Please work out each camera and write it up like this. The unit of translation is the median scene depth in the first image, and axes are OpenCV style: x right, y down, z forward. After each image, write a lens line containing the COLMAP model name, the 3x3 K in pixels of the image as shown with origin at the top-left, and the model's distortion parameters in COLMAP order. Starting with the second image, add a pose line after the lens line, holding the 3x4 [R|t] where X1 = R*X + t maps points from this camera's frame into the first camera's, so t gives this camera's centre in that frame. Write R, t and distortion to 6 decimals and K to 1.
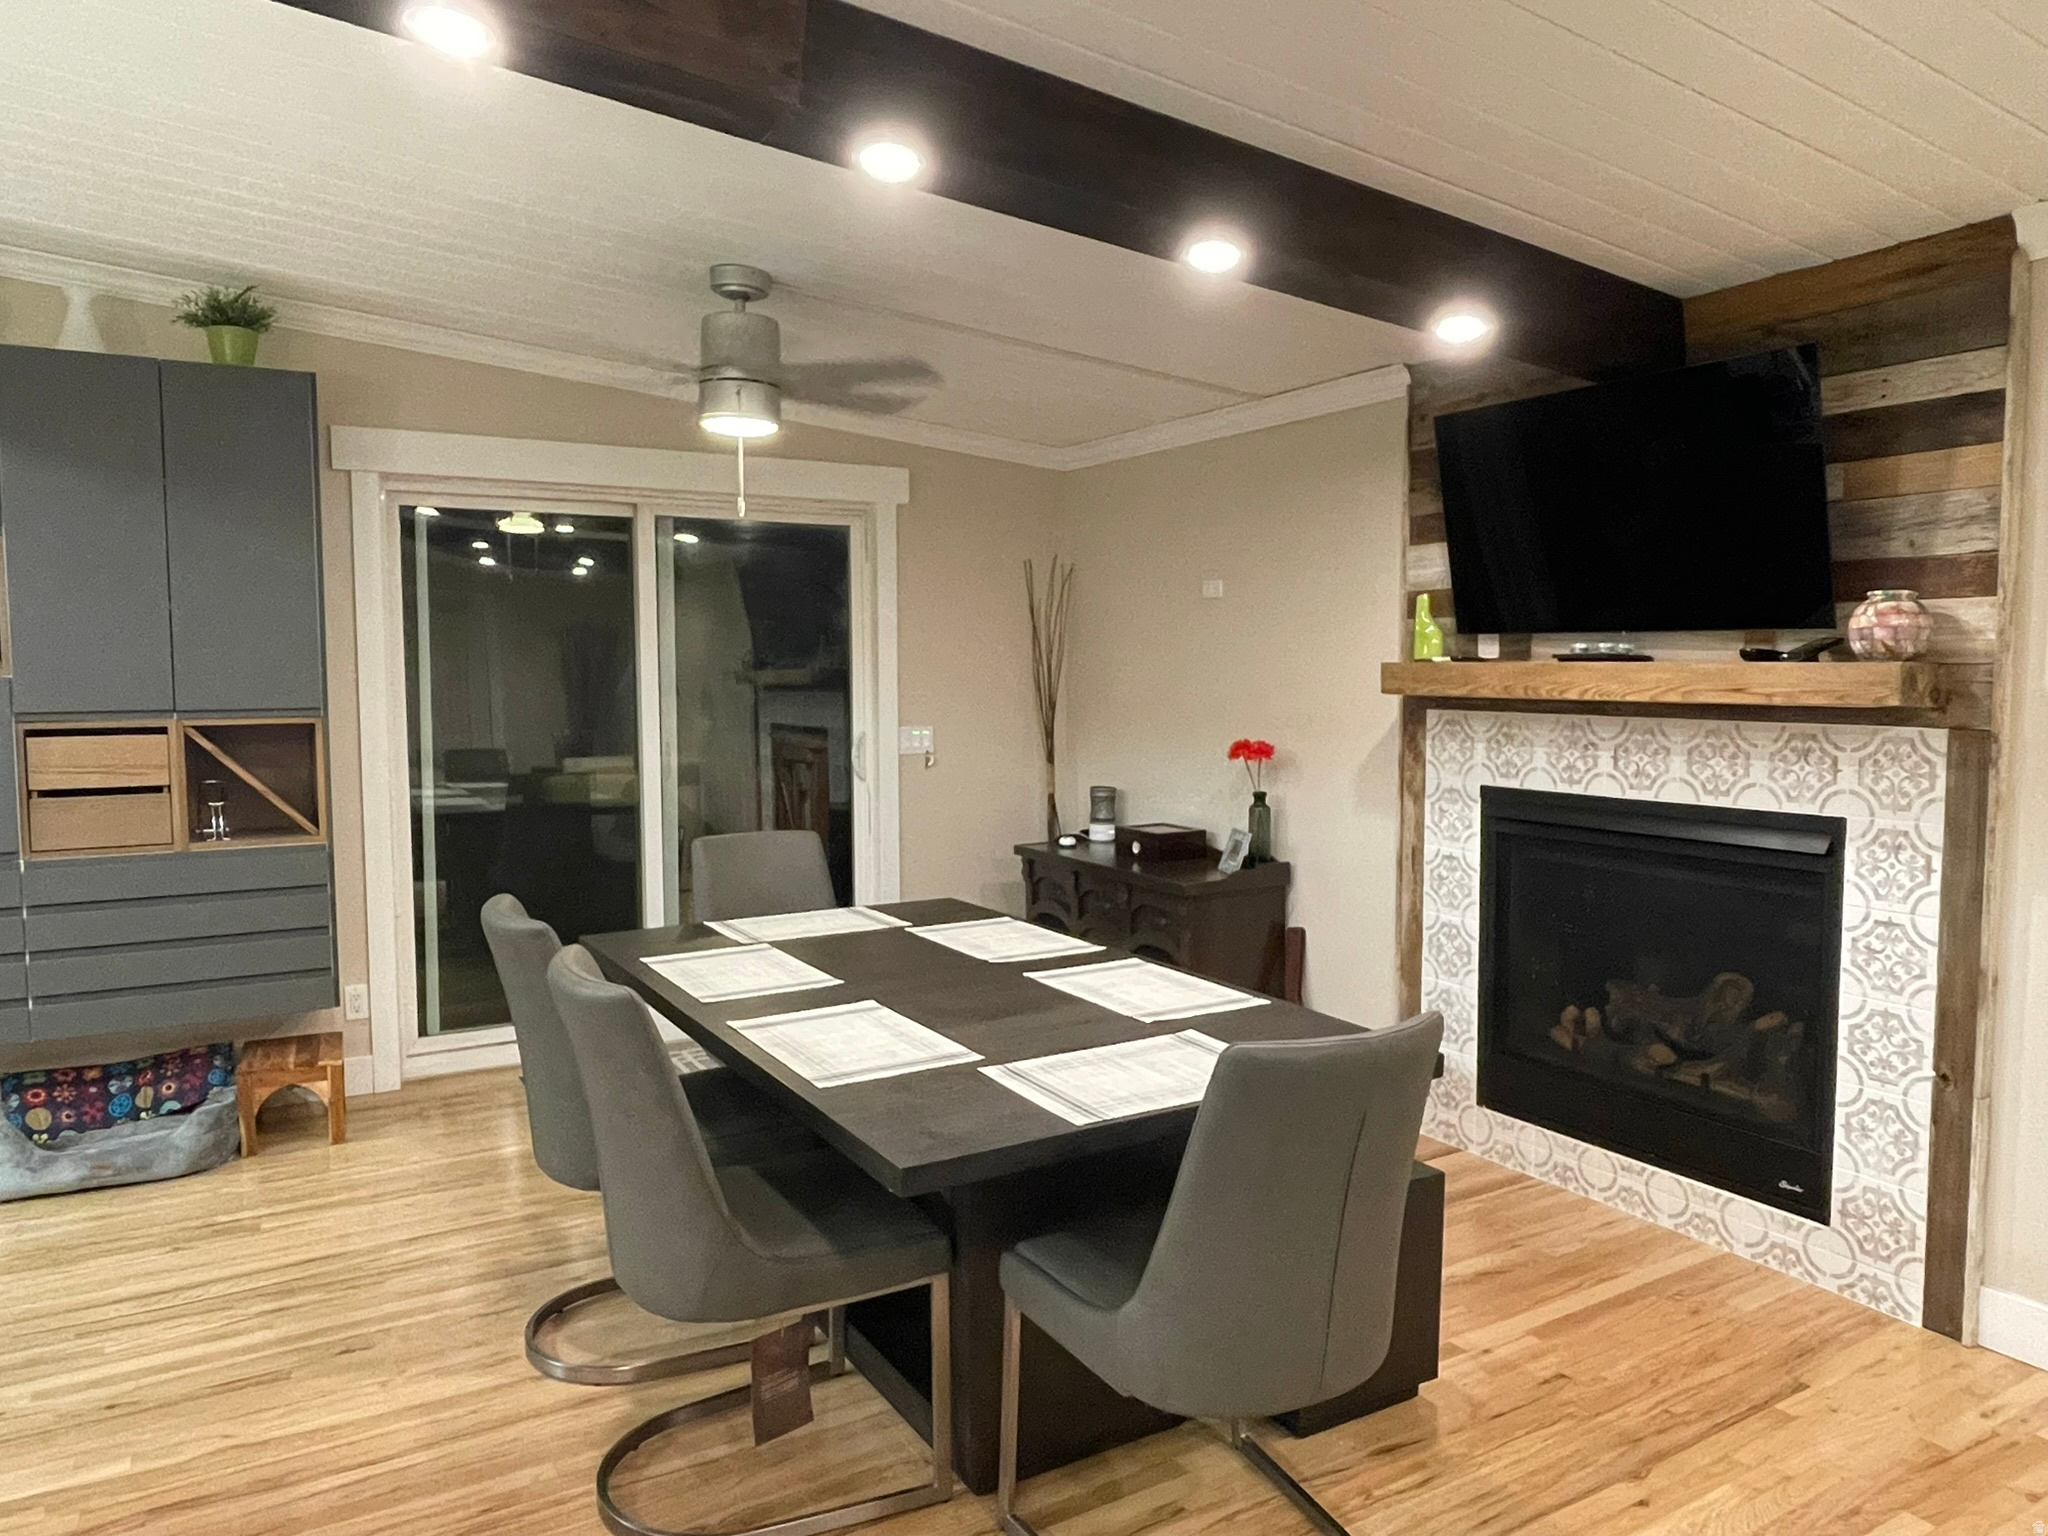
lens RADIAL K [[1360.8, 0, 1017.6], [0, 1360.8, 754.1], [0, 0, 1]] dist [-0.006065, -0.004804]
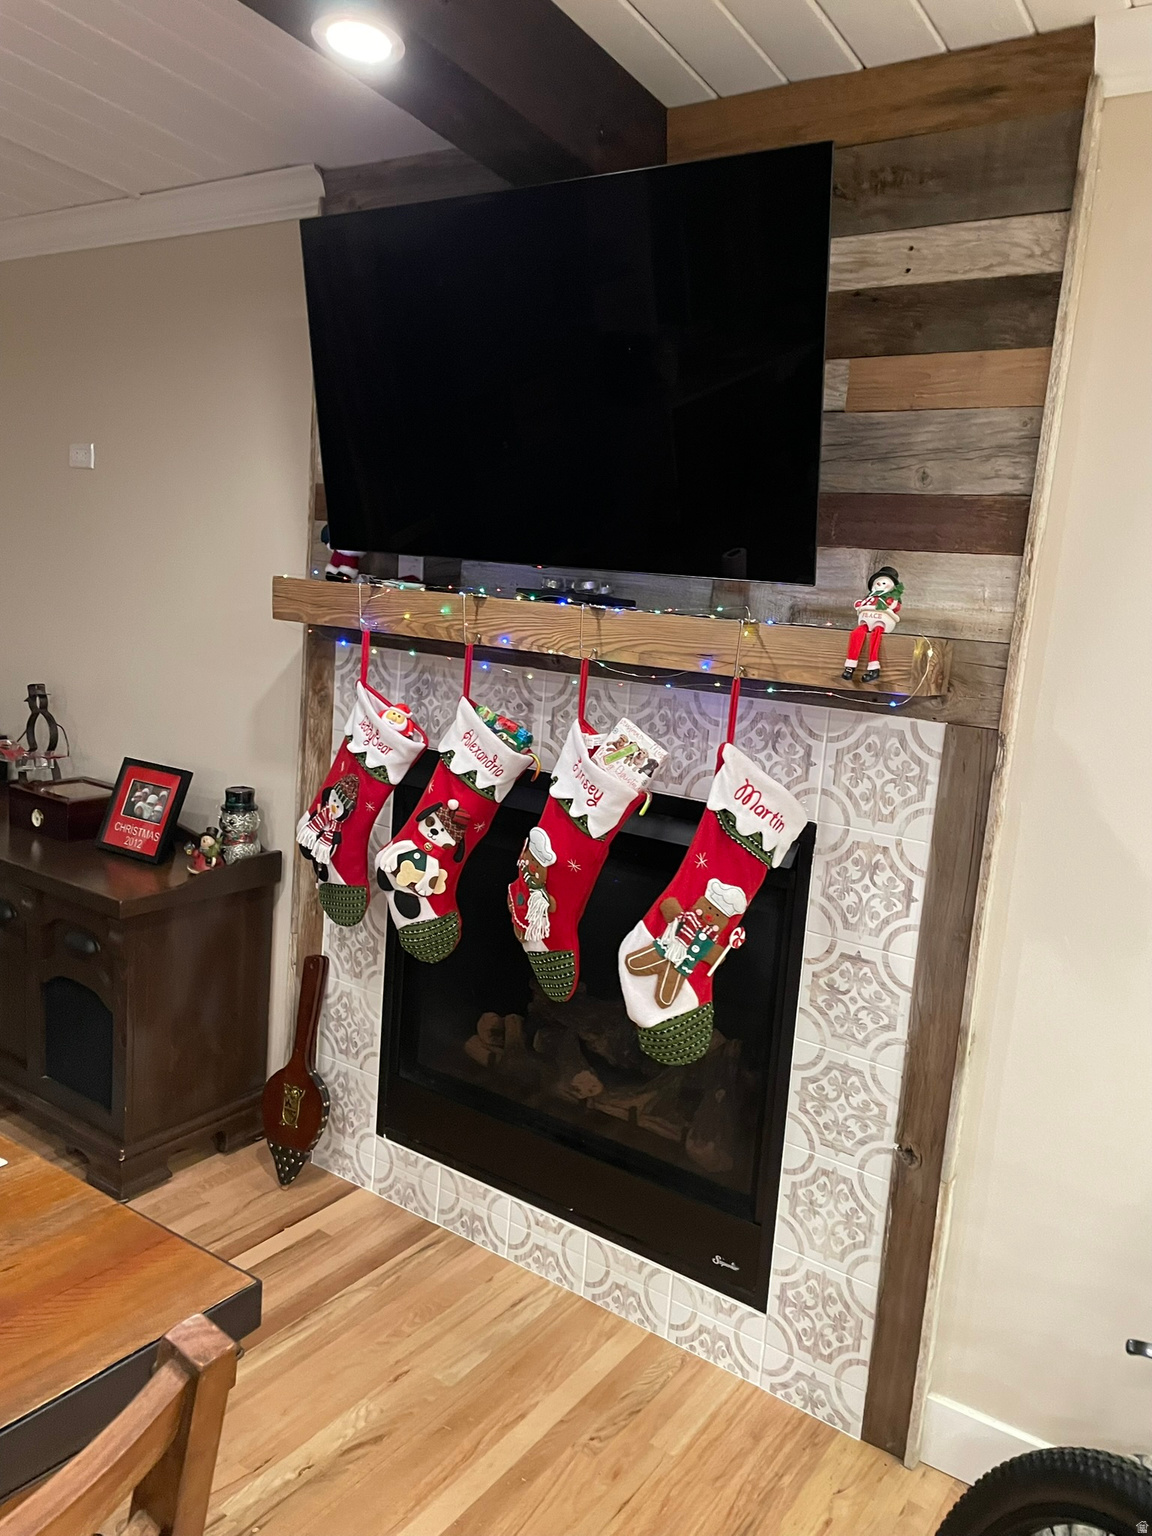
lens RADIAL K [[1153.7, 0, 576.0], [0, 1153.7, 768.0], [0, 0, 1]] dist [0.124184, -0.199755]
pose [[0.906046, 0.003735, 0.423163, 0.197969], [-0.049696, 0.993981, 0.097634, -0.045250], [-0.420251, -0.109490, 0.900778, 0.456051]]
